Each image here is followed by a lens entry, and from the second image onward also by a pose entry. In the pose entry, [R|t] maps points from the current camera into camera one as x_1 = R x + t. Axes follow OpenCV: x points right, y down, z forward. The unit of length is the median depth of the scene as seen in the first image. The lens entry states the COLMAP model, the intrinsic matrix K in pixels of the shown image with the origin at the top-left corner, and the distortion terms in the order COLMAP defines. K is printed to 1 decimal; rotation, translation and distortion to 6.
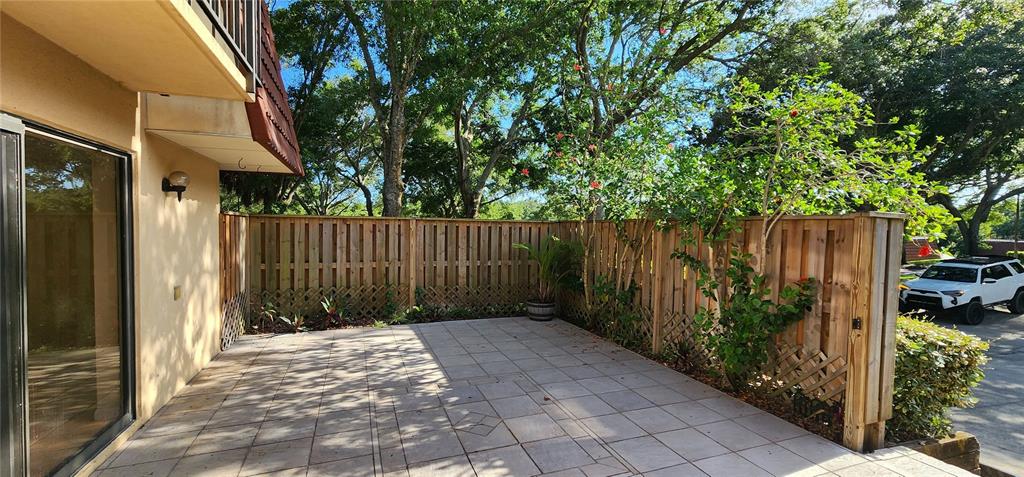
lens RADIAL K [[419.0, 0, 516.2], [0, 419.0, 237.9], [0, 0, 1]] dist [-0.003463, -0.000437]
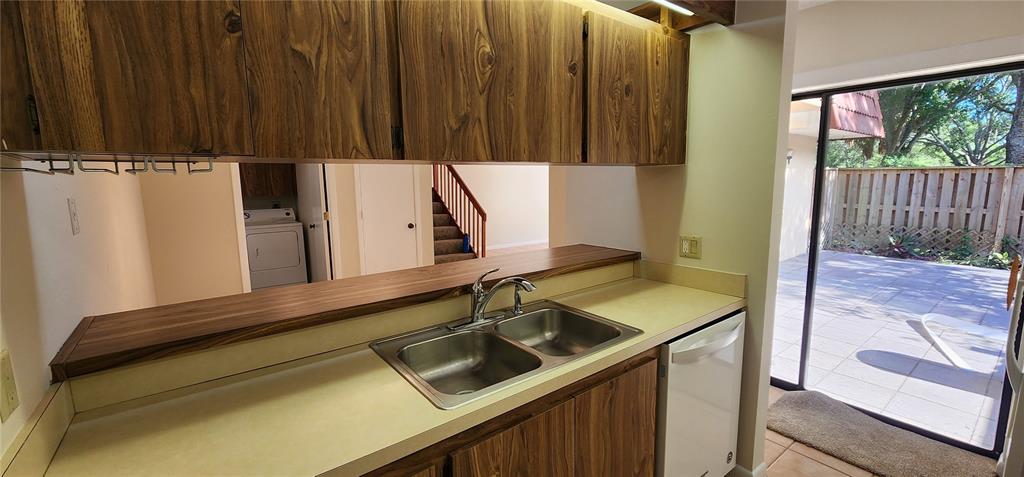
lens RADIAL K [[419.0, 0, 515.6], [0, 419.0, 237.5], [0, 0, 1]] dist [-0.003463, -0.000437]
pose [[0.290743, 0.120160, -0.949226, 0.390869], [-0.017070, 0.992576, 0.120419, 0.023118], [0.956649, -0.018808, 0.290636, -0.436100]]
